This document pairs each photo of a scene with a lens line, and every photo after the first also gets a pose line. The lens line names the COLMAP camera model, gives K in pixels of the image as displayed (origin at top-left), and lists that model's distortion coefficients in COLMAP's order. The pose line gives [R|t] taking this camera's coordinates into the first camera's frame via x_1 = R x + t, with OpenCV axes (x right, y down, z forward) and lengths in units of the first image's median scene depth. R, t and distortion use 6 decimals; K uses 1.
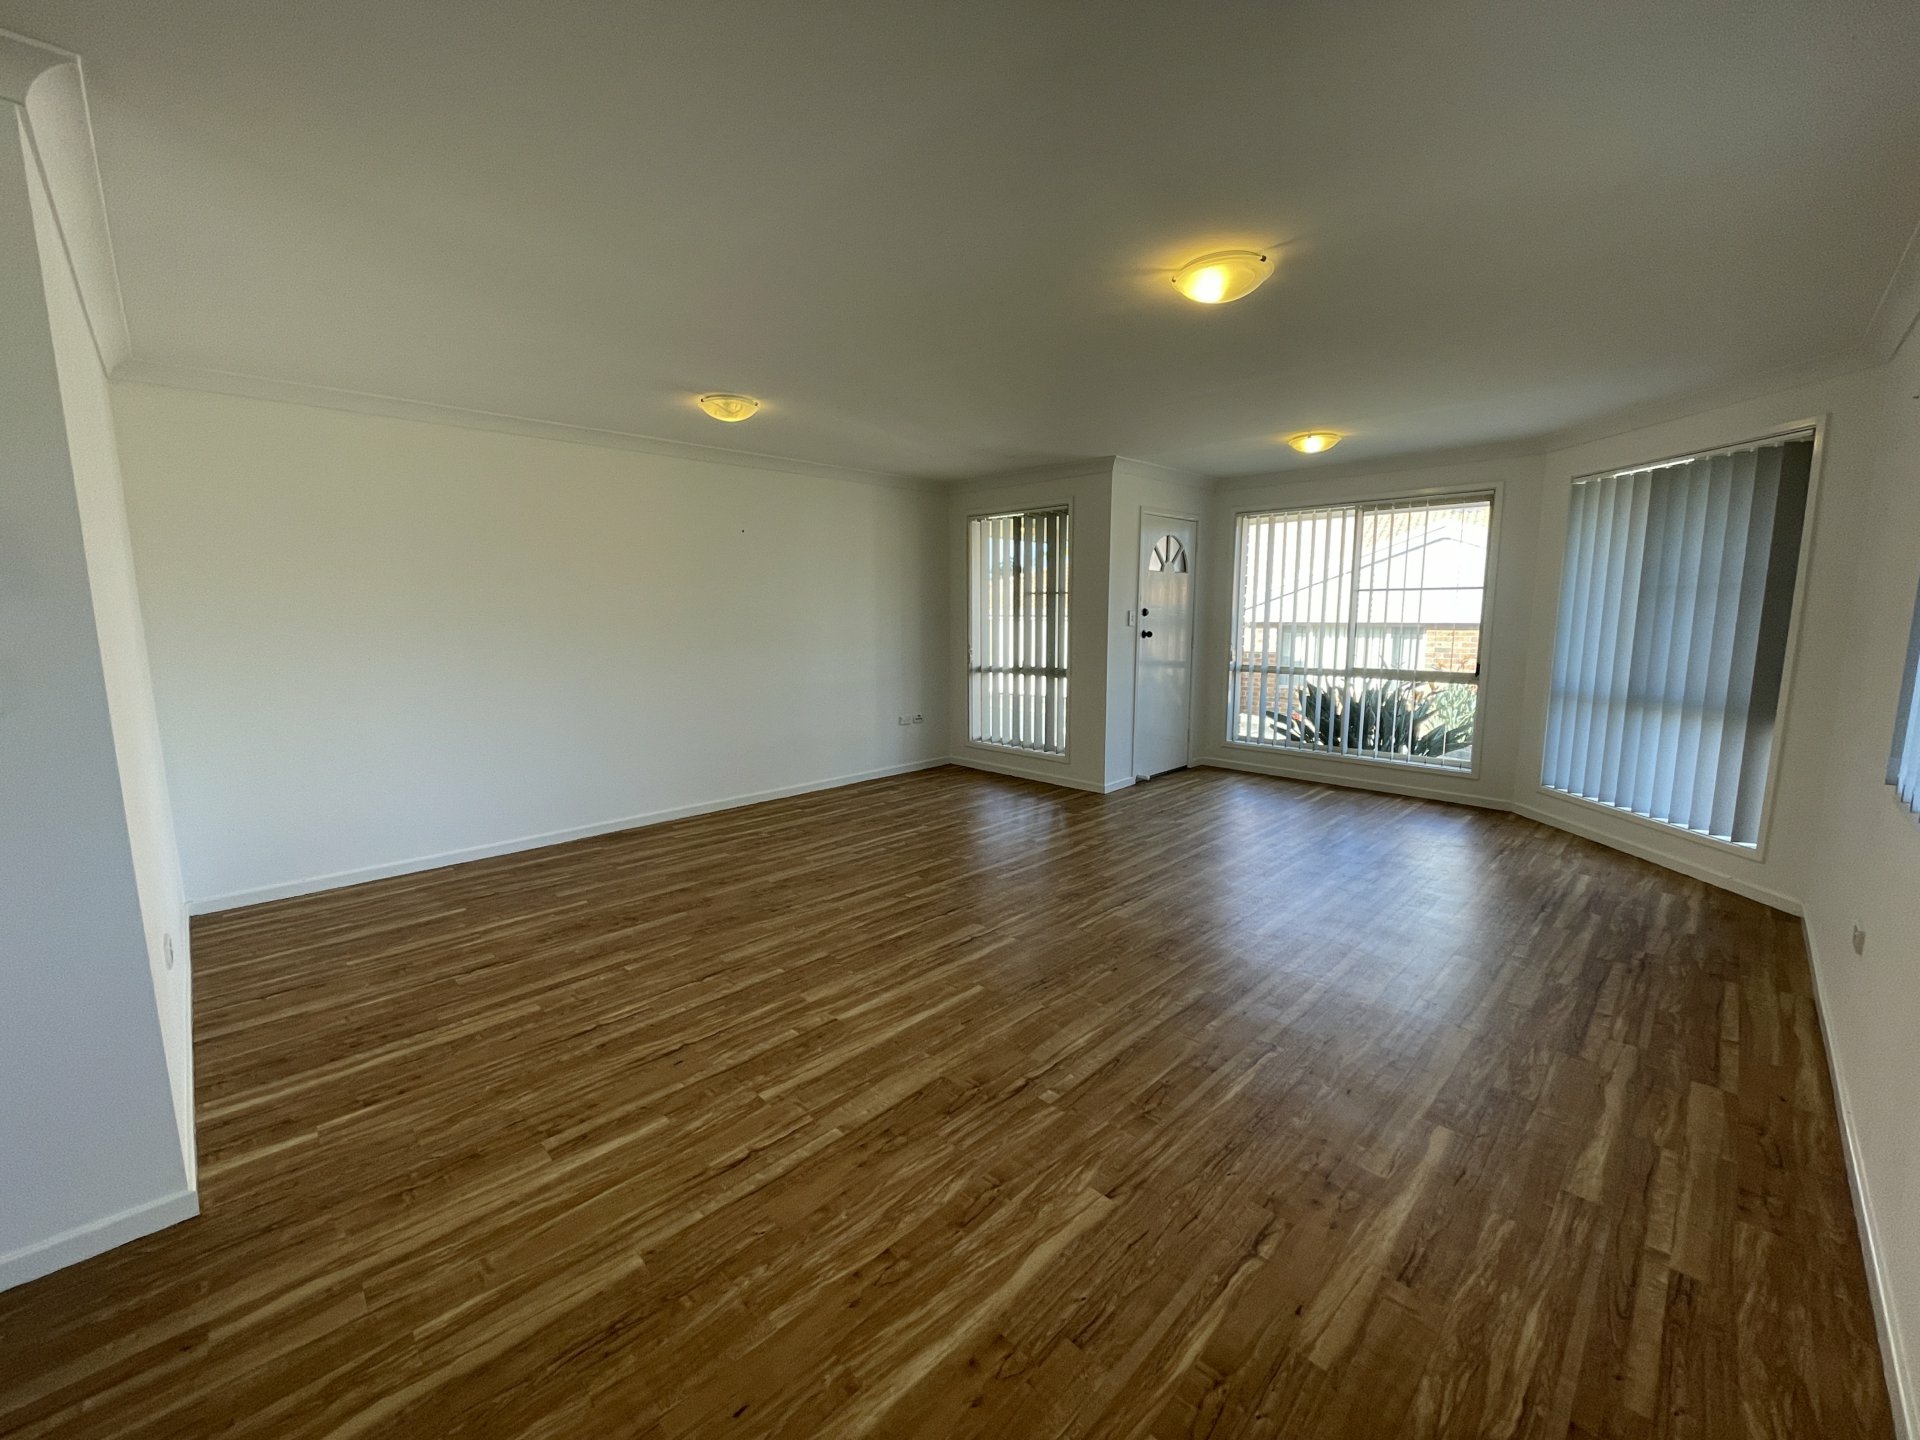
lens RADIAL K [[774.5, 0, 960.3], [0, 774.5, 712.8], [0, 0, 1]] dist [-0.002233, 0.000087]
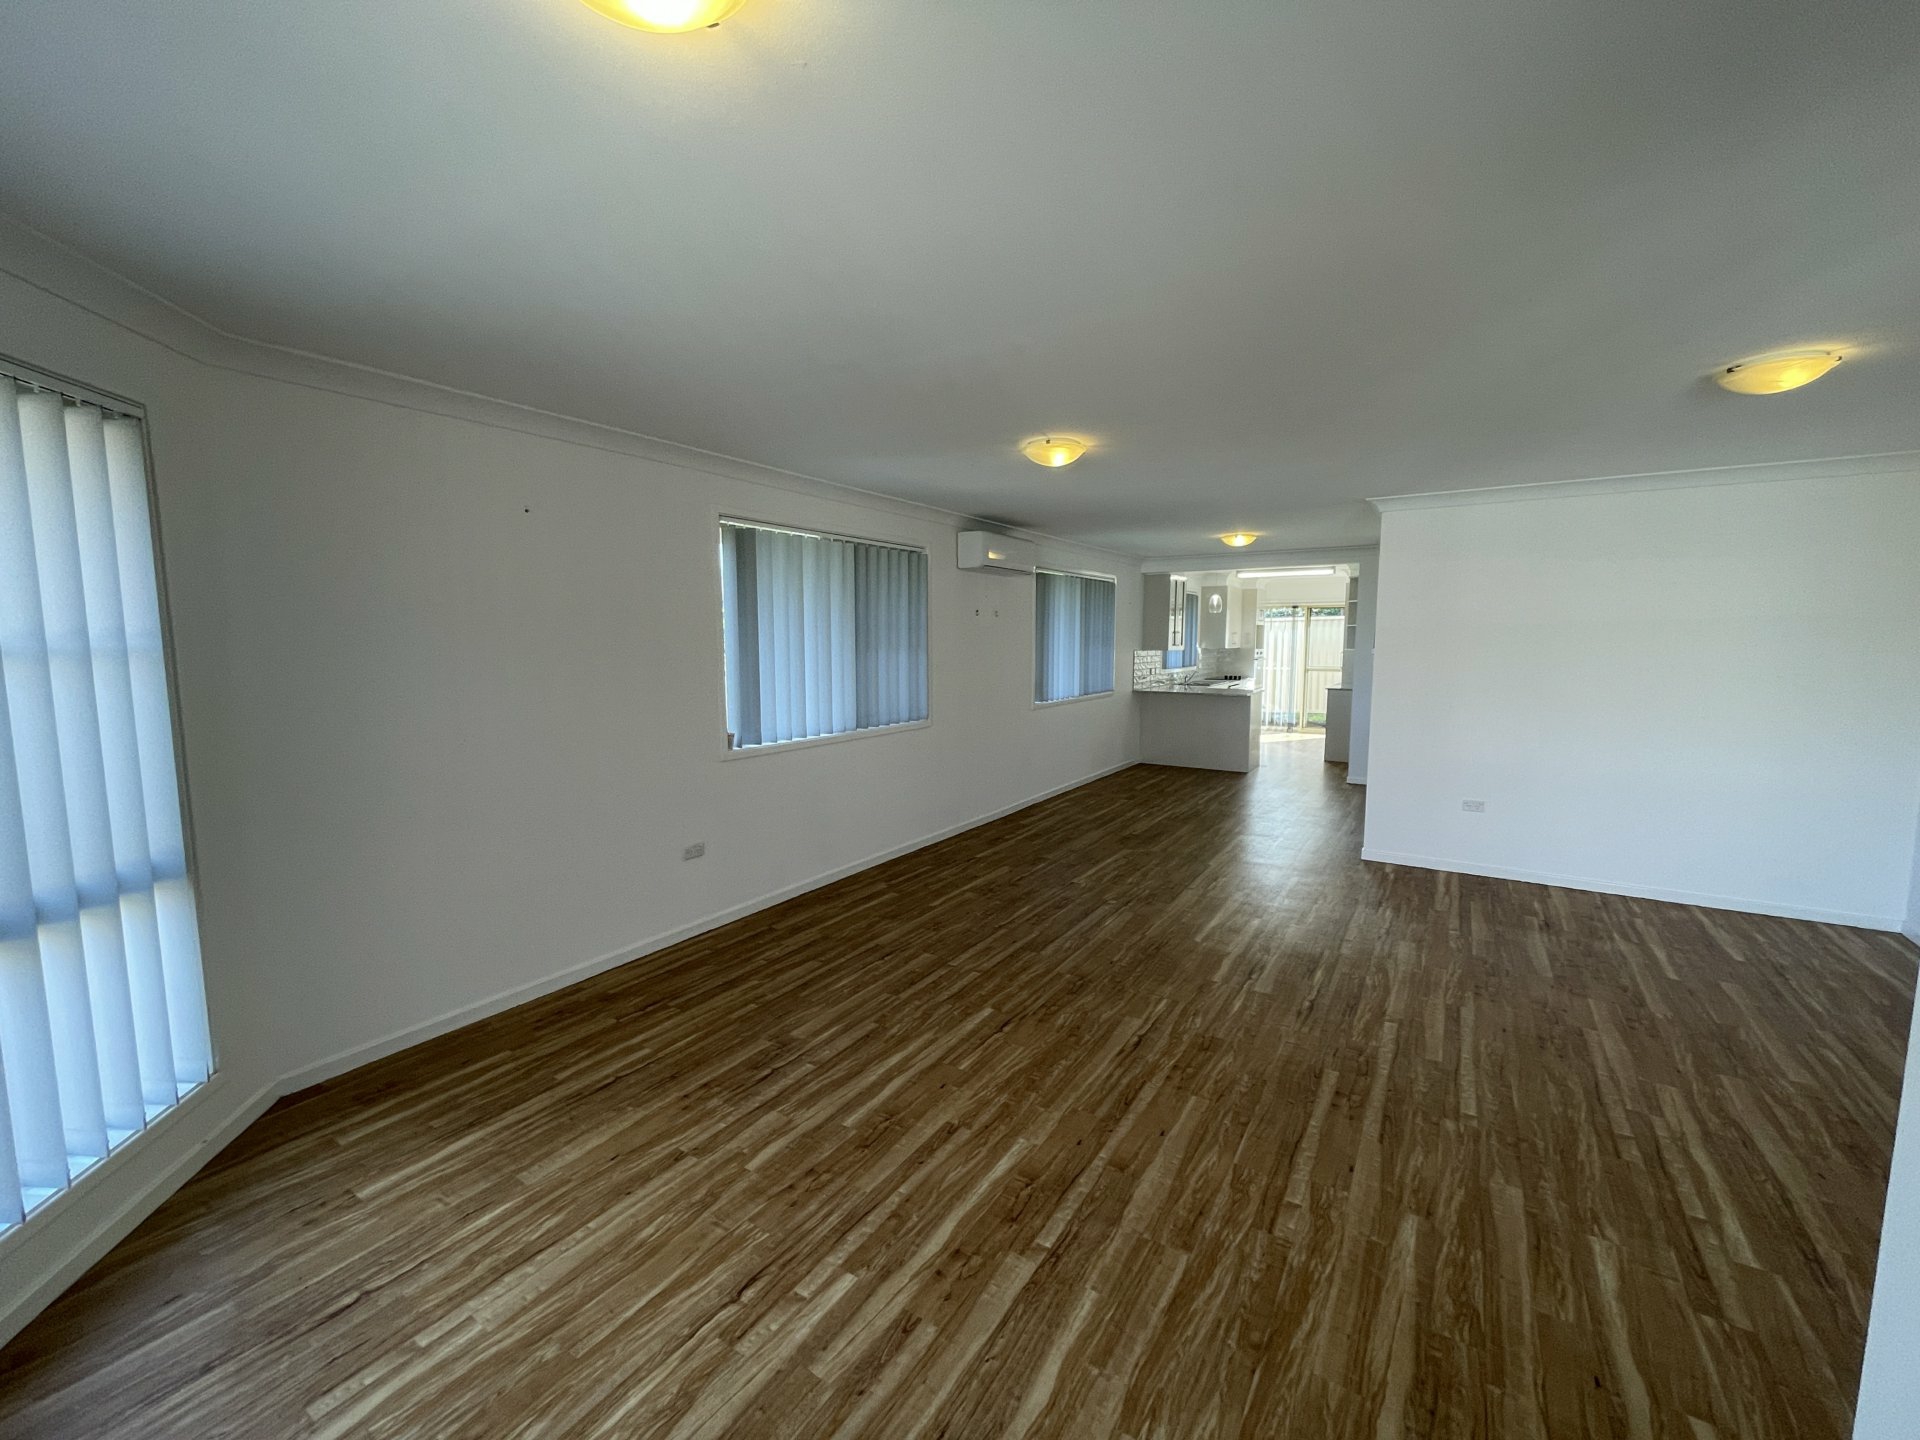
lens RADIAL K [[774.5, 0, 960.7], [0, 774.5, 717.1], [0, 0, 1]] dist [-0.002233, 0.000087]
pose [[-0.977287, 0.026882, -0.210209, 0.598116], [-0.023521, 0.972034, 0.233659, -0.285798], [0.210612, 0.233296, -0.949324, 1.781445]]
